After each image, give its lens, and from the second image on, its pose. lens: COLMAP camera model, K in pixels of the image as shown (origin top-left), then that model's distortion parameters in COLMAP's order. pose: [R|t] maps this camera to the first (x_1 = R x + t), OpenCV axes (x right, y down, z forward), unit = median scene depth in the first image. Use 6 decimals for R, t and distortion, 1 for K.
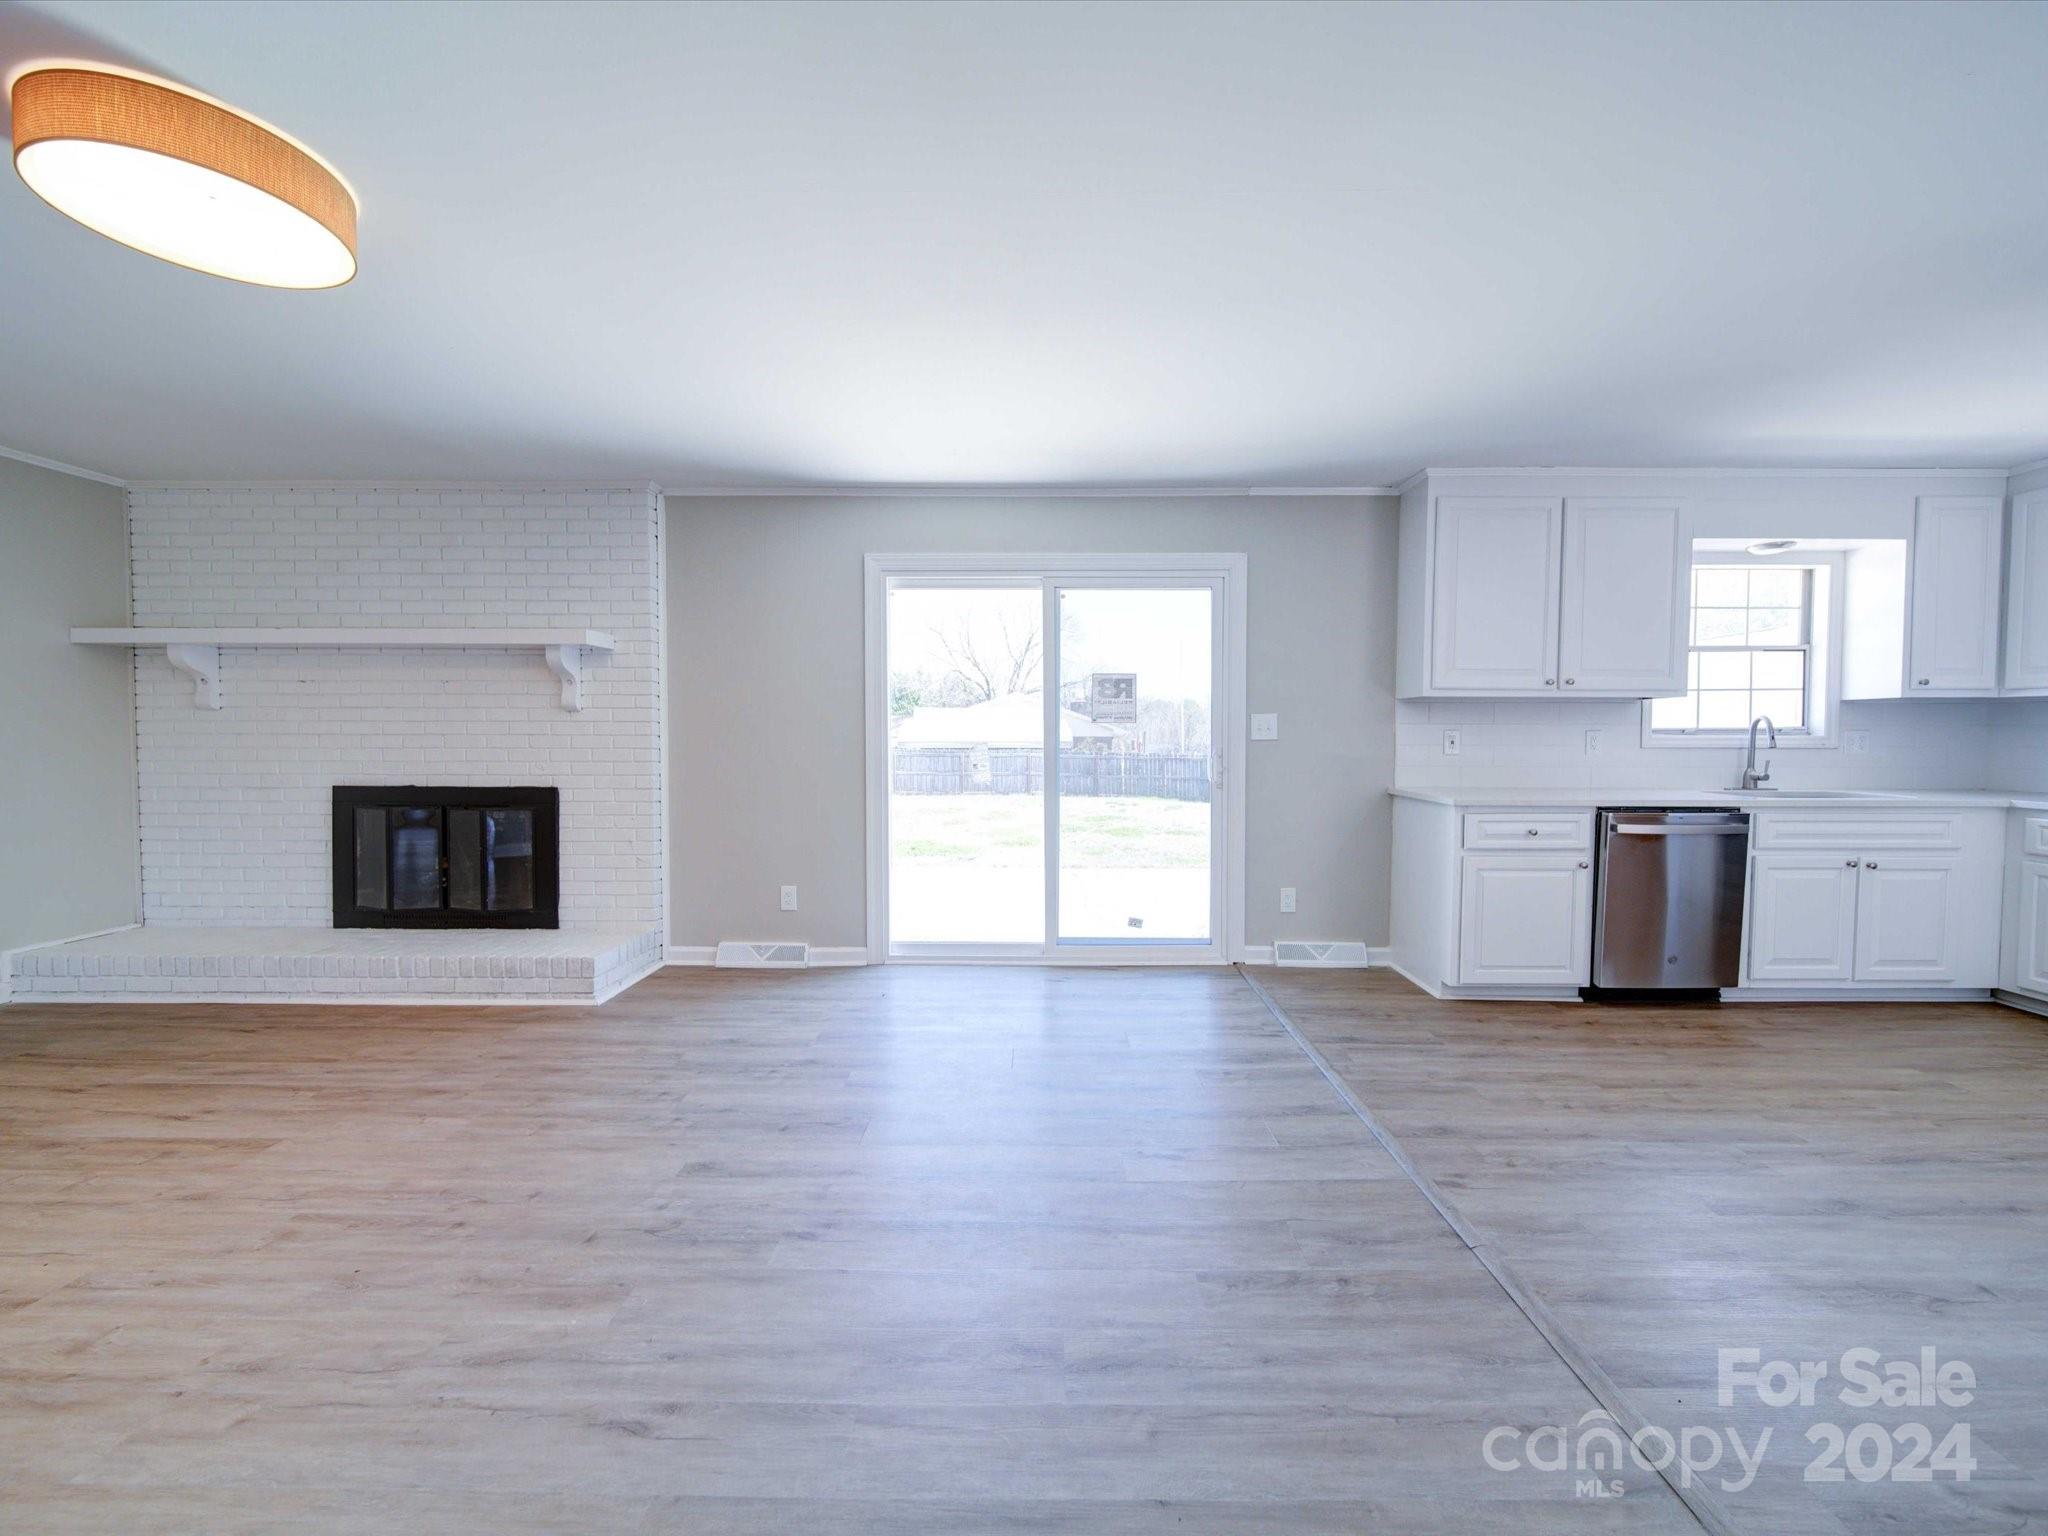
lens RADIAL K [[813.7, 0, 1033.3], [0, 813.7, 763.4], [0, 0, 1]] dist [0.000986, -0.001271]
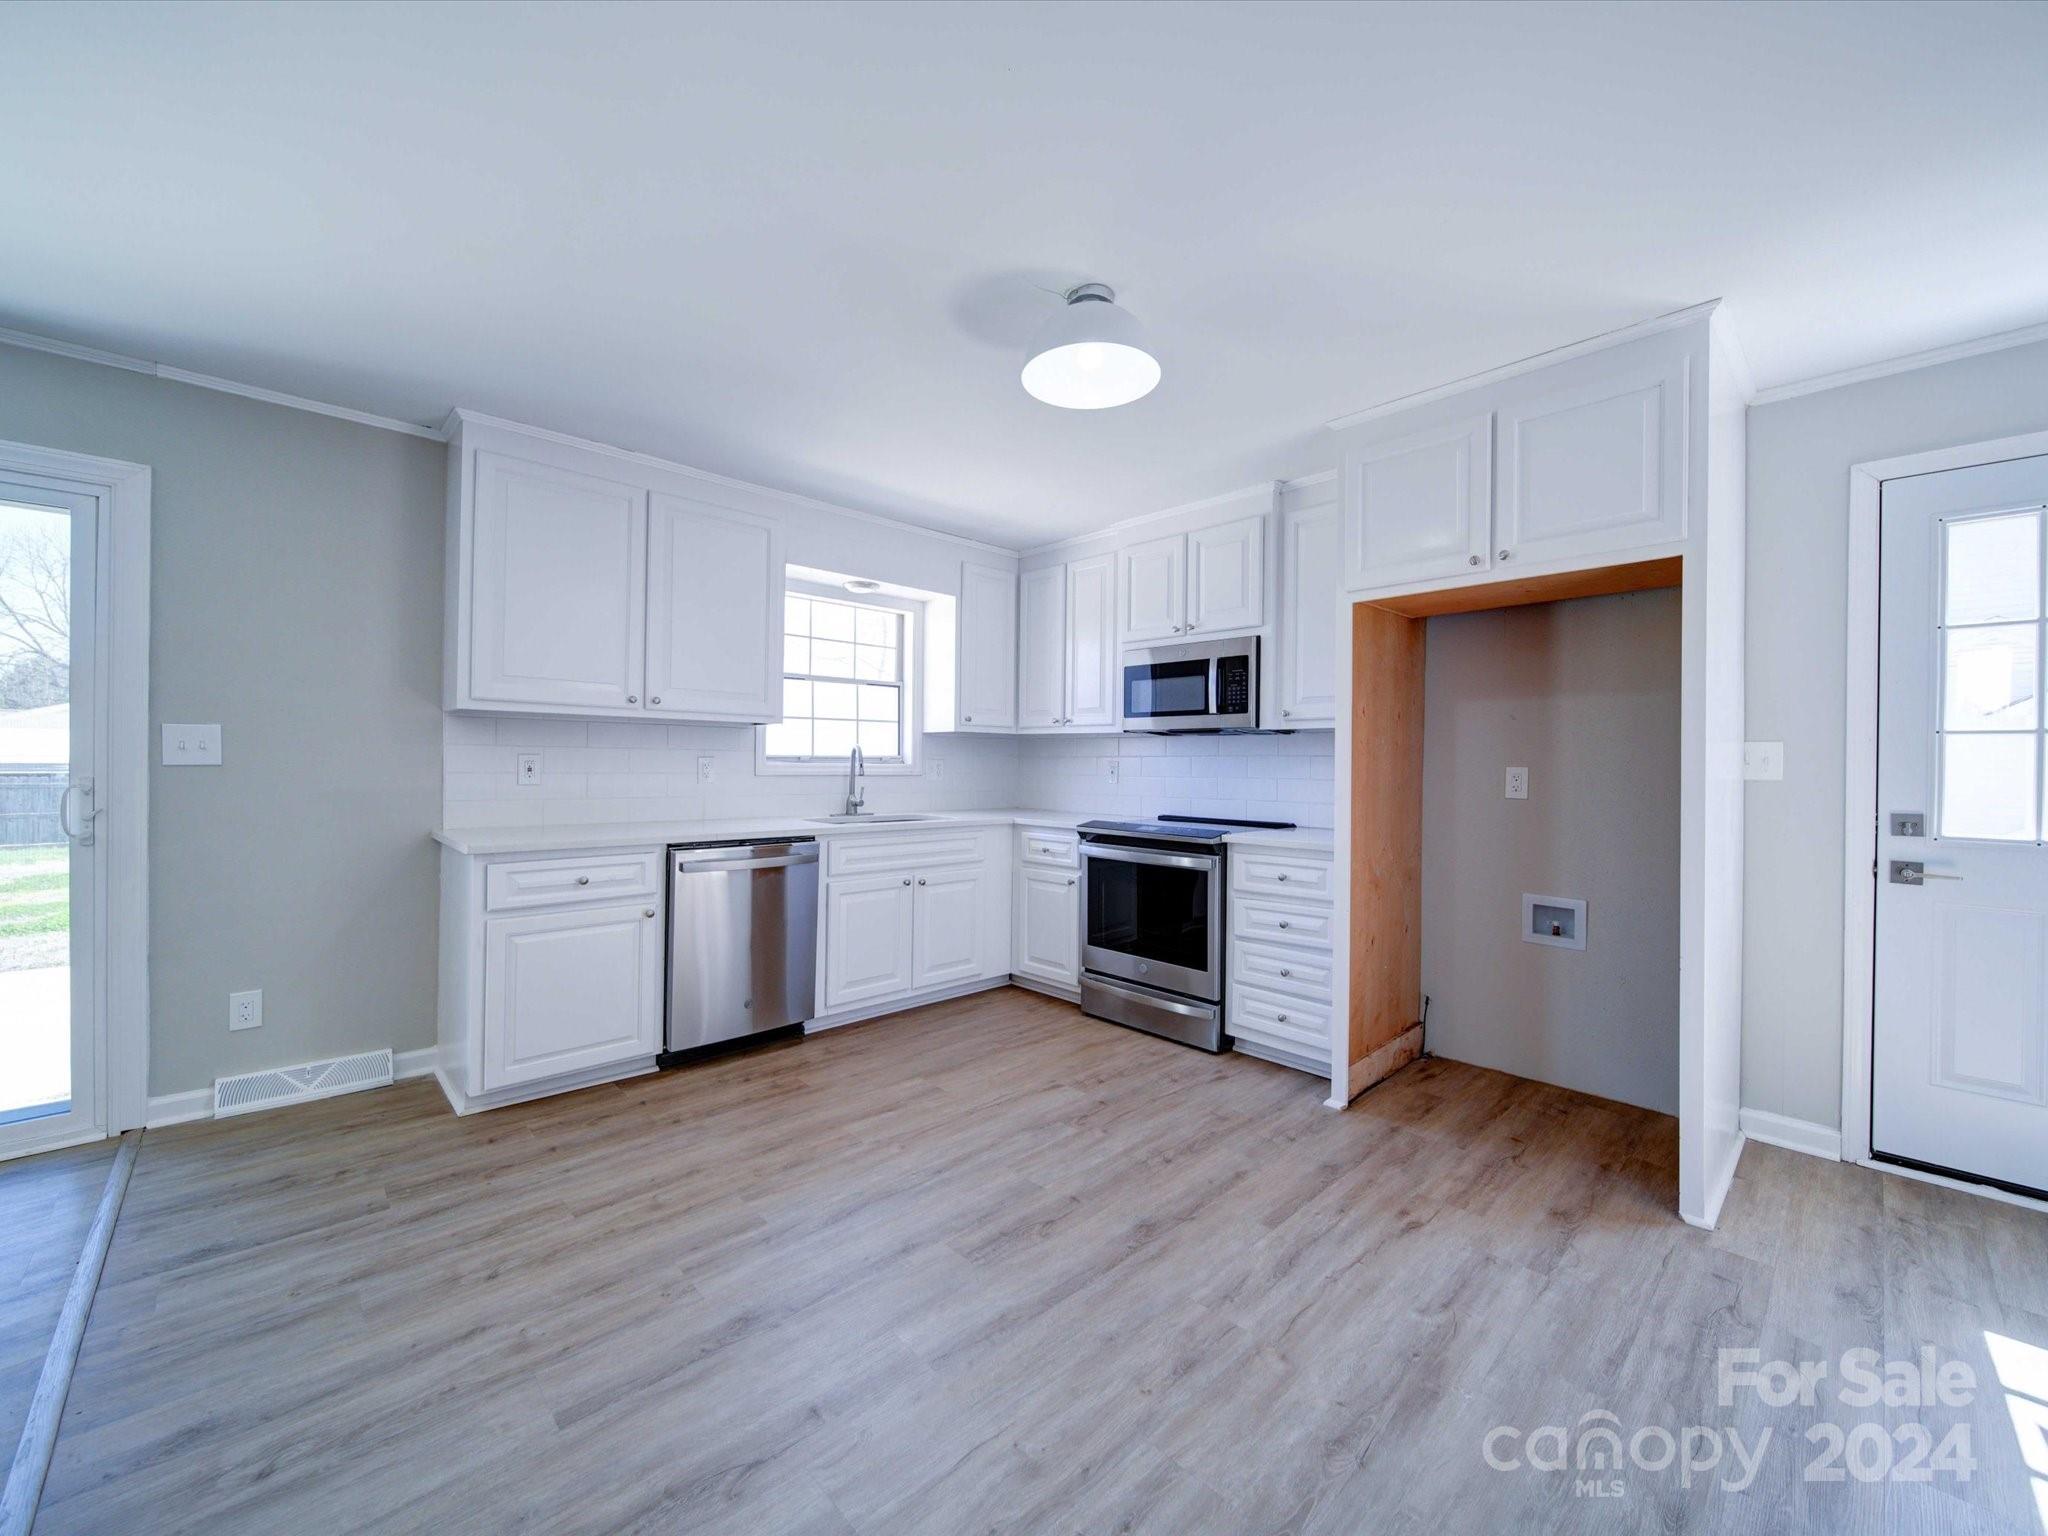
lens RADIAL K [[817.4, 0, 1032.6], [0, 817.4, 759.2], [0, 0, 1]] dist [0.000721, -0.000129]
pose [[0.714850, 0.010639, 0.699197, 0.314496], [0.014061, 0.999463, -0.029583, -0.005319], [-0.699137, 0.030979, 0.714317, 0.085673]]
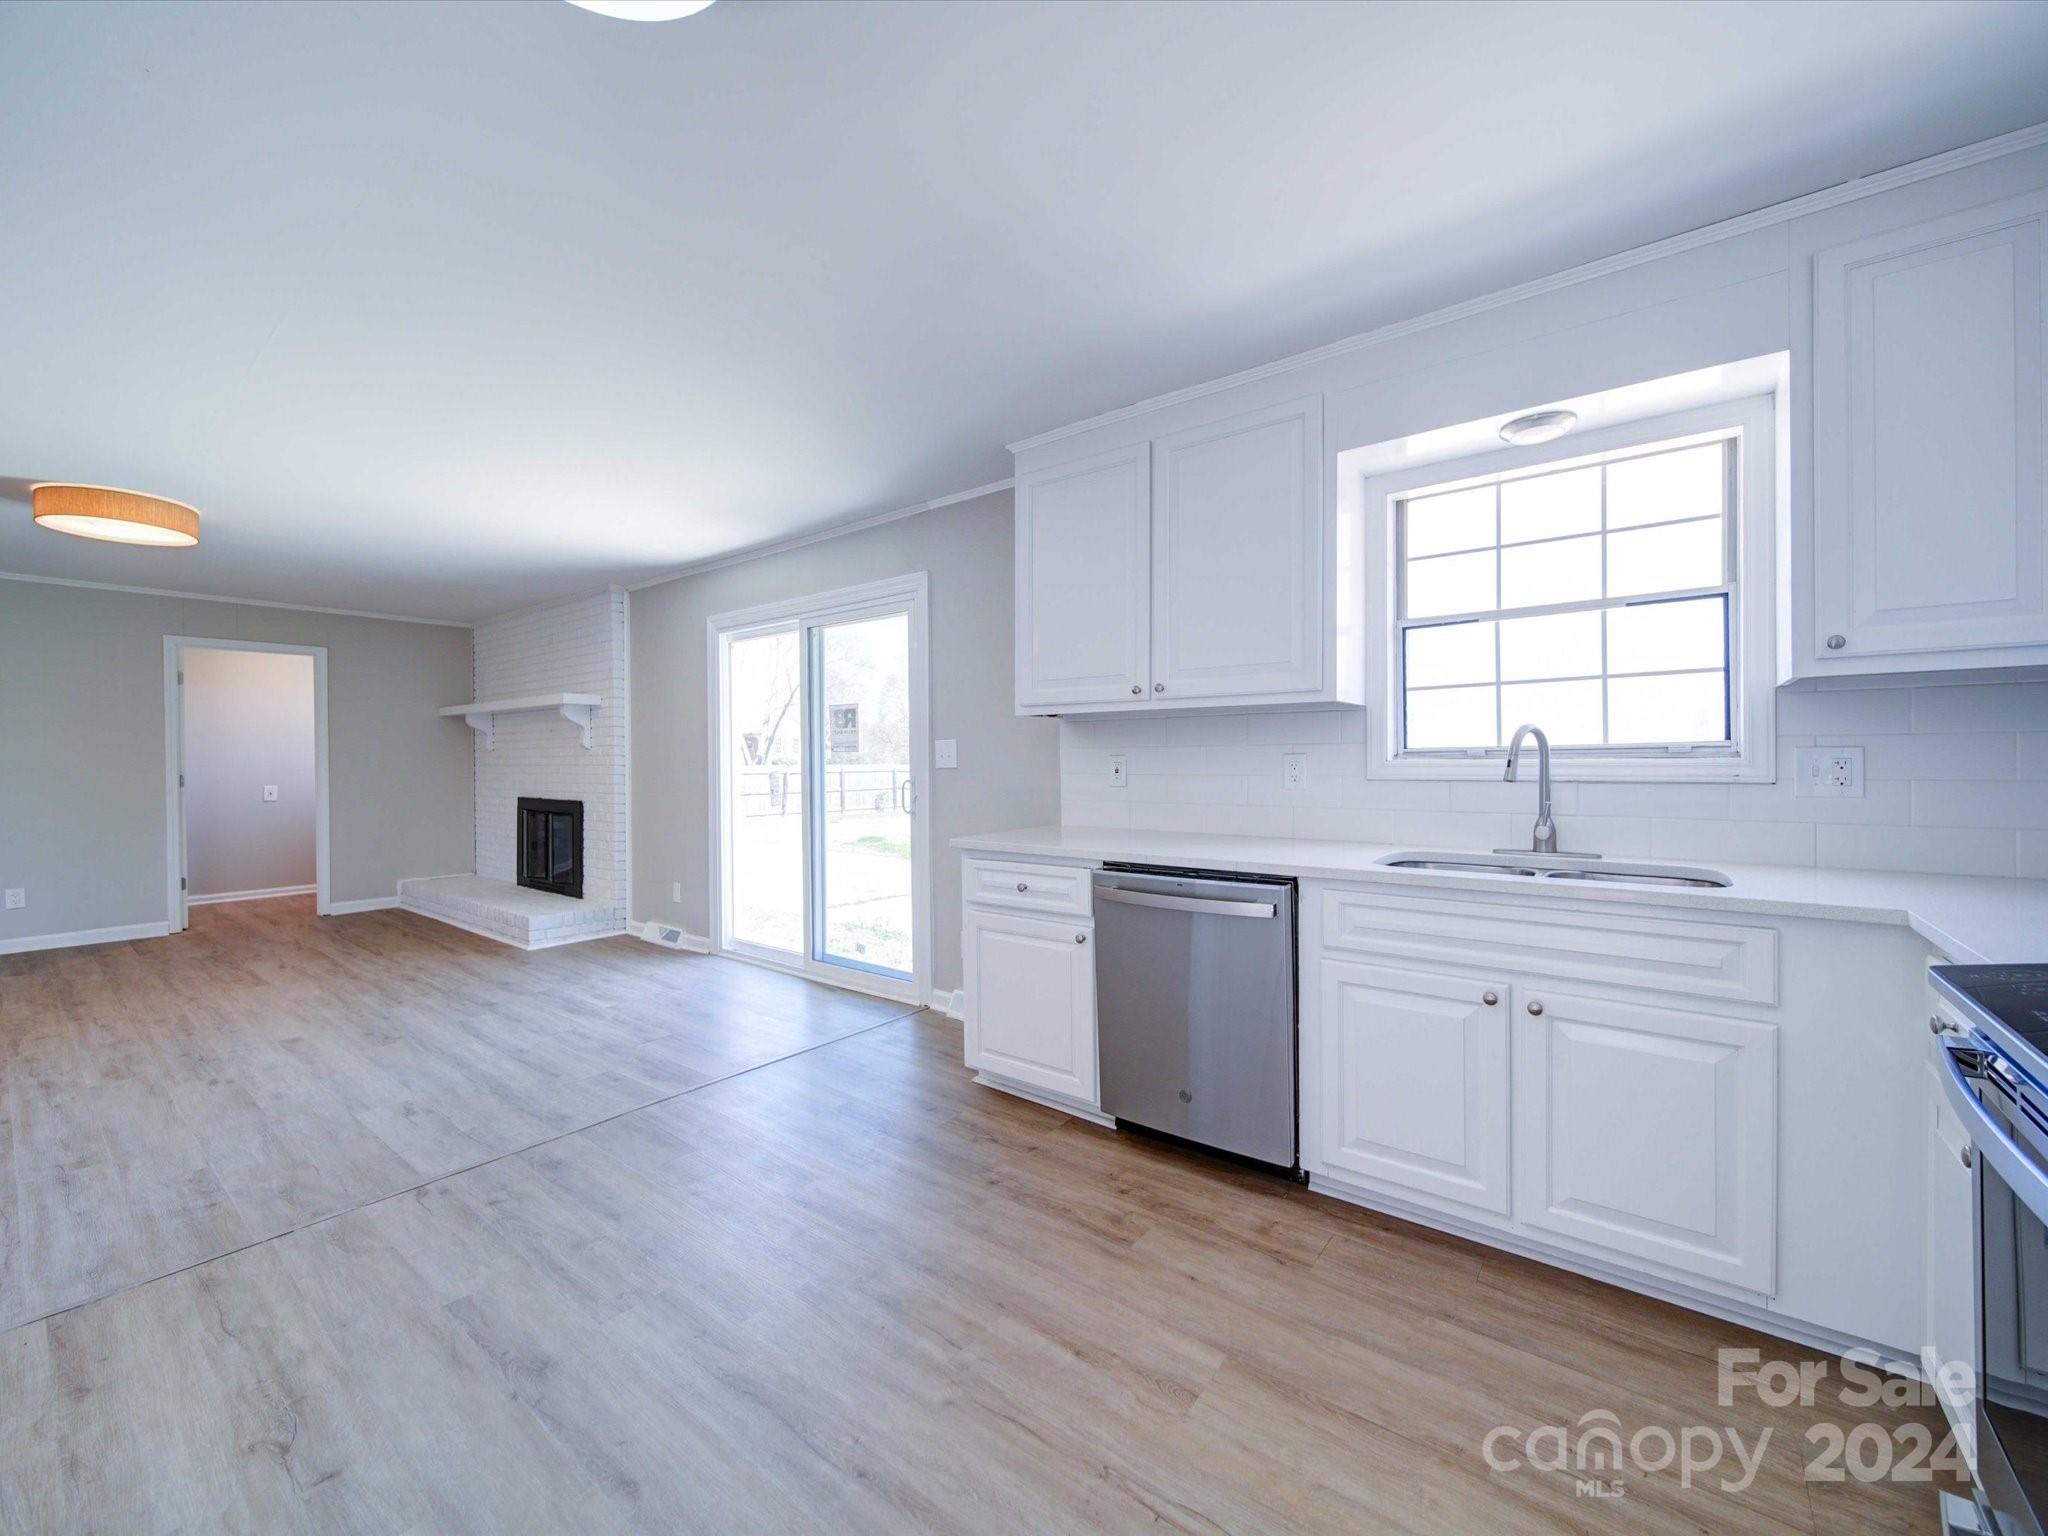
lens RADIAL K [[813.7, 0, 1033.3], [0, 813.7, 763.4], [0, 0, 1]] dist [0.000986, -0.001271]
pose [[0.794647, -0.004617, -0.607054, 0.949920], [-0.013115, 0.999607, -0.024770, -0.012635], [0.606929, 0.027645, 0.794275, 0.333853]]
